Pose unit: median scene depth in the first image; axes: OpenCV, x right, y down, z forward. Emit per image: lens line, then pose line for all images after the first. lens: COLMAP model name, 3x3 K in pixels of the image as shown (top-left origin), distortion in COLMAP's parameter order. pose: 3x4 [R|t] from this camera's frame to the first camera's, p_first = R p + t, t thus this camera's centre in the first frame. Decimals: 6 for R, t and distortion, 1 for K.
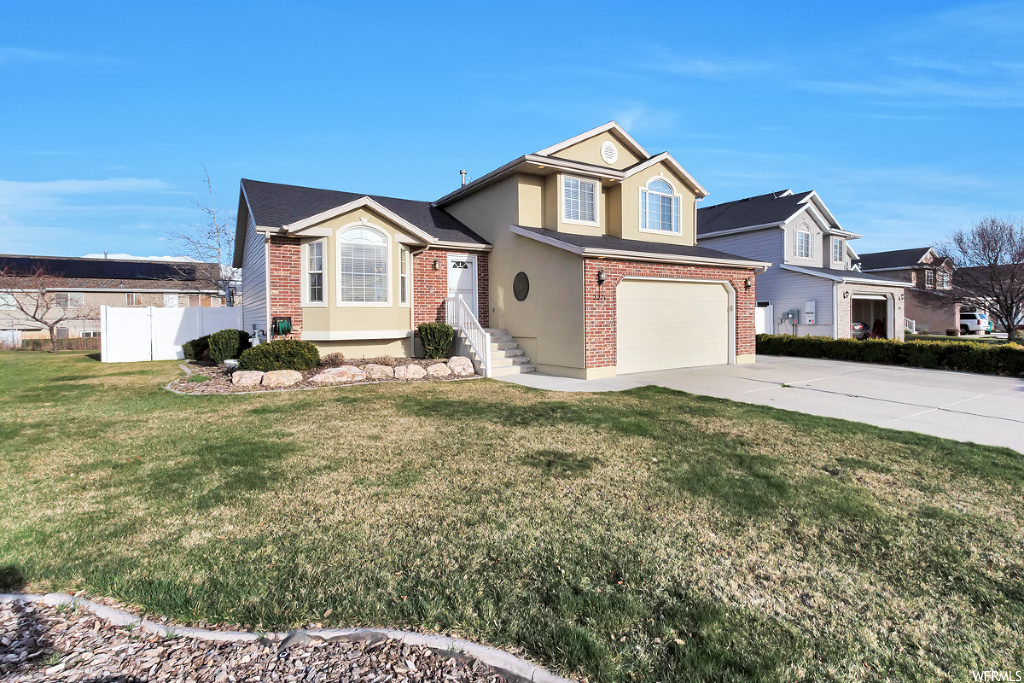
lens RADIAL K [[491.9, 0, 514.4], [0, 491.9, 325.1], [0, 0, 1]] dist [0.003221, 0.000265]
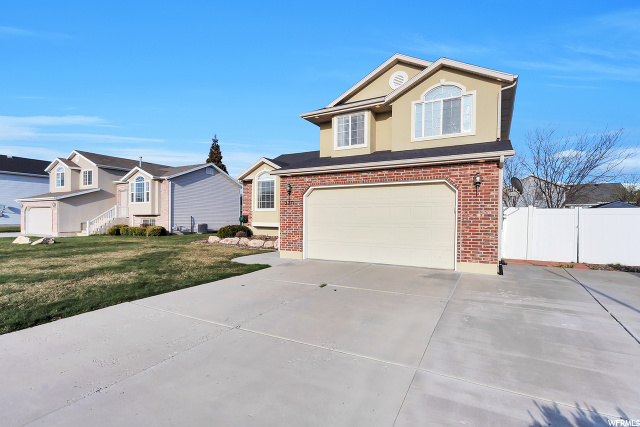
lens RADIAL K [[303.5, 0, 328.0], [0, 303.5, 221.8], [0, 0, 1]] dist [0.001612, -0.000139]
pose [[0.493082, 0.023581, -0.869663, 0.846120], [-0.026991, 0.999566, 0.011800, -0.011837], [0.869564, 0.017655, 0.493505, 0.547889]]
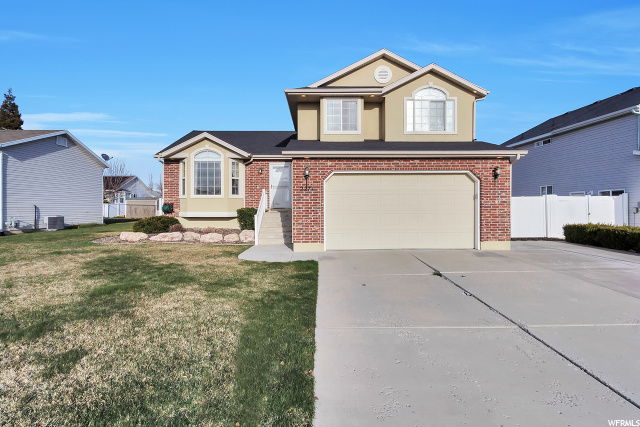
lens RADIAL K [[307.4, 0, 321.5], [0, 307.4, 203.2], [0, 0, 1]] dist [0.003221, 0.000265]
pose [[0.855421, 0.001943, -0.517929, 0.520958], [-0.013988, 0.999715, -0.019353, -0.002642], [0.517744, 0.023800, 0.855205, 0.277679]]
